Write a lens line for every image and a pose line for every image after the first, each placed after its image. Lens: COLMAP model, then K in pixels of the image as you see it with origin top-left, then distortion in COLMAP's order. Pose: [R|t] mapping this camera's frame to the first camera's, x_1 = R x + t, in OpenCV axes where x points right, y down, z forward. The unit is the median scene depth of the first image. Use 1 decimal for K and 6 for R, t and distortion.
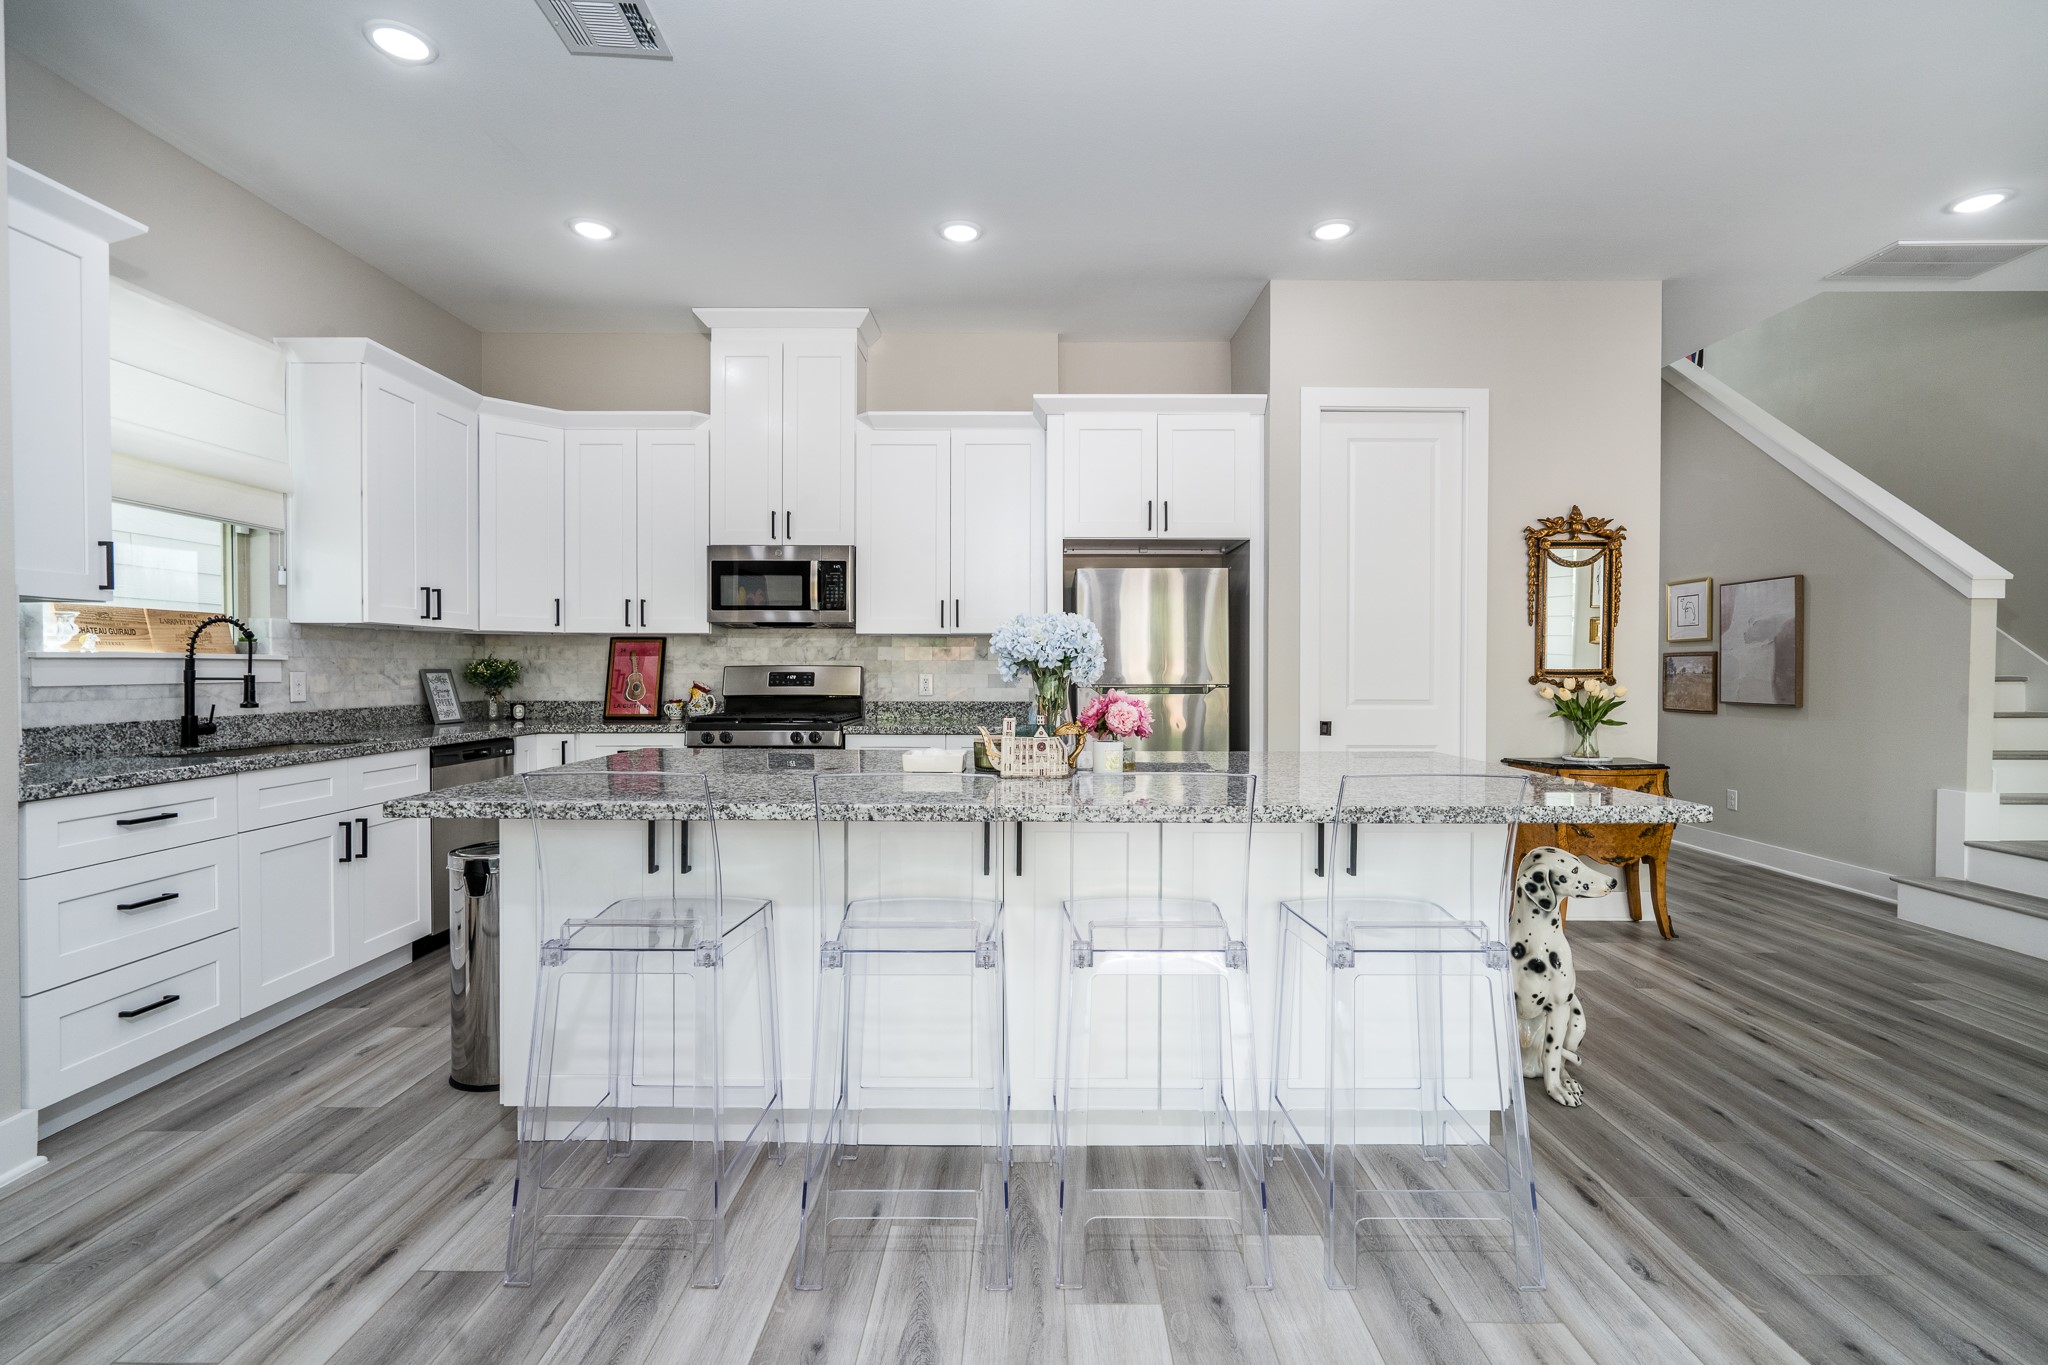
lens RADIAL K [[939.0, 0, 1022.6], [0, 939.0, 681.1], [0, 0, 1]] dist [-0.014020, 0.007528]
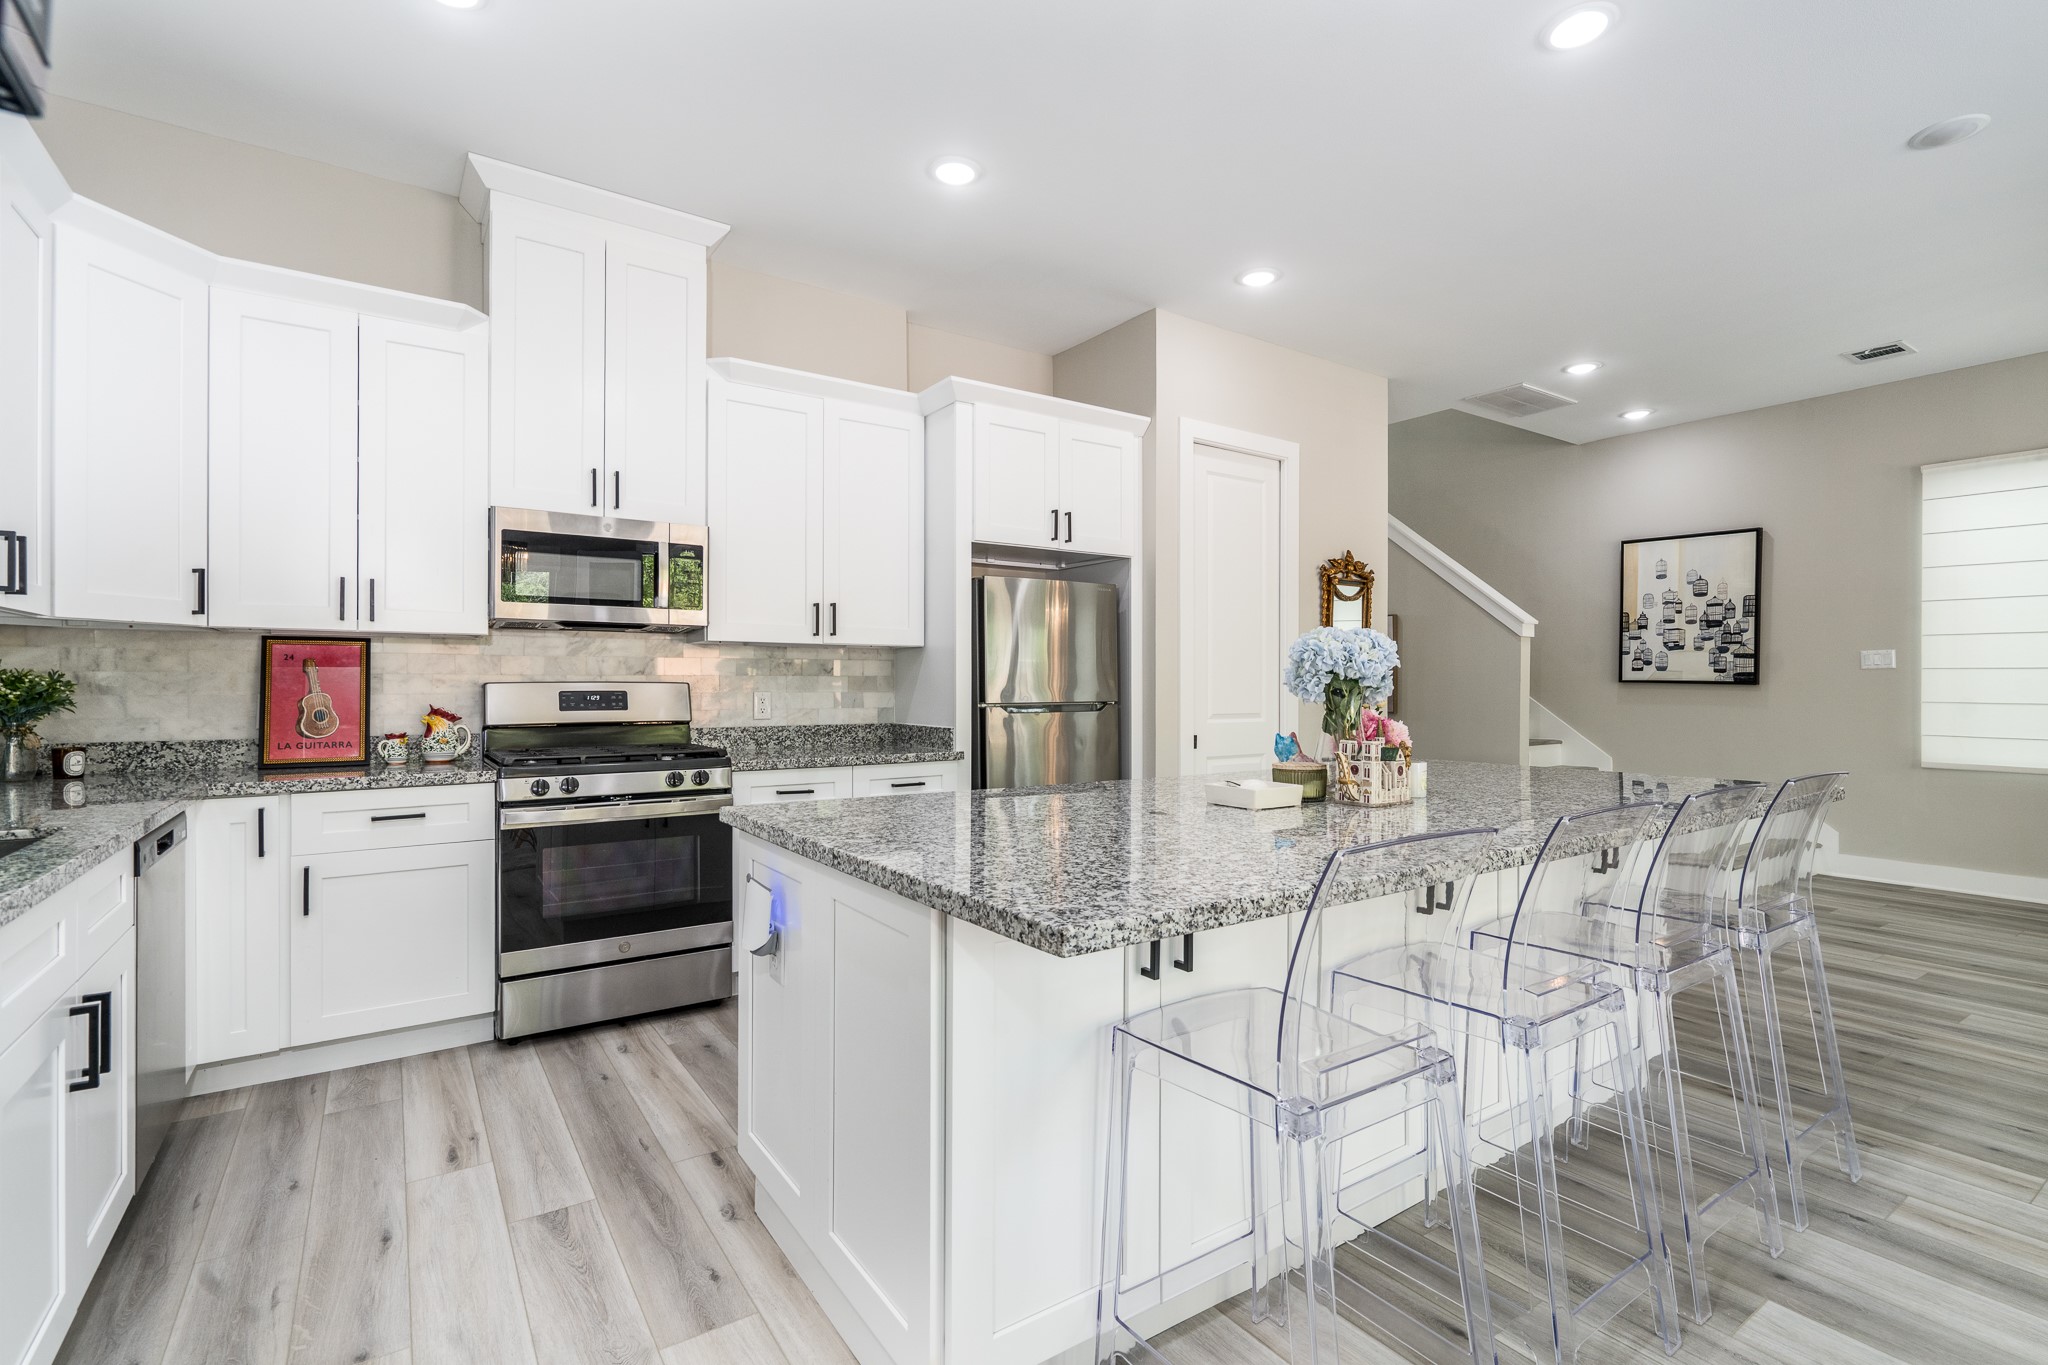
lens RADIAL K [[939.0, 0, 1039.4], [0, 939.0, 695.5], [0, 0, 1]] dist [-0.014020, 0.007528]
pose [[0.817718, -0.007440, 0.575571, -0.431971], [0.007332, 0.999970, 0.002510, -0.006047], [-0.575572, 0.002168, 0.817748, 0.230484]]
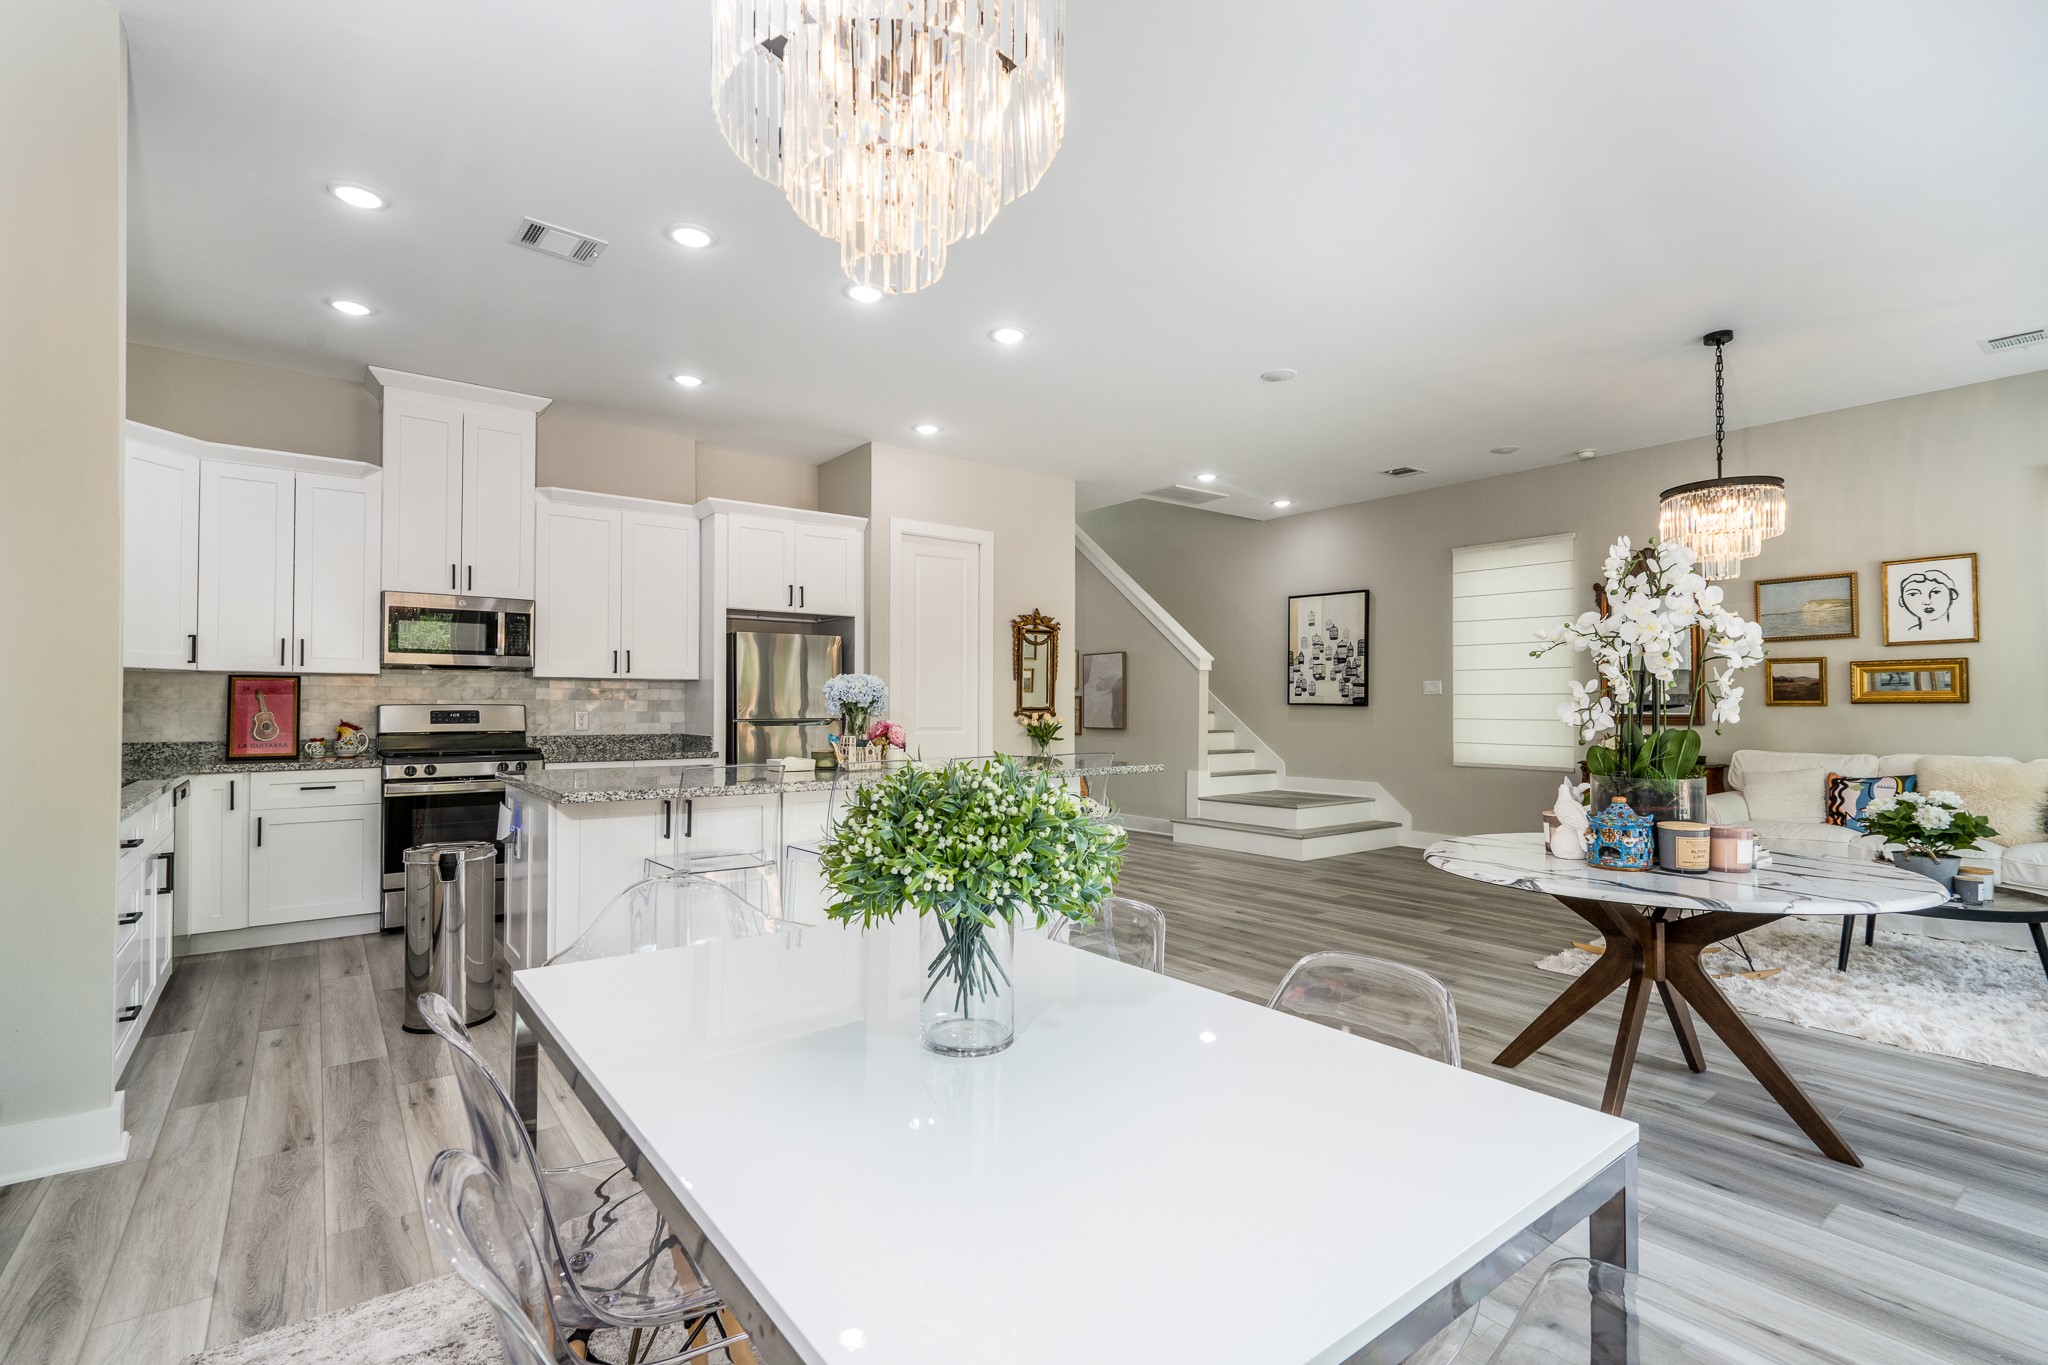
lens RADIAL K [[939.0, 0, 1032.5], [0, 939.0, 705.9], [0, 0, 1]] dist [-0.014020, 0.007528]
pose [[0.789300, -0.000405, 0.614008, -0.433632], [0.007680, 0.999928, -0.009214, 0.000321], [-0.613960, 0.011989, 0.789246, -0.304569]]
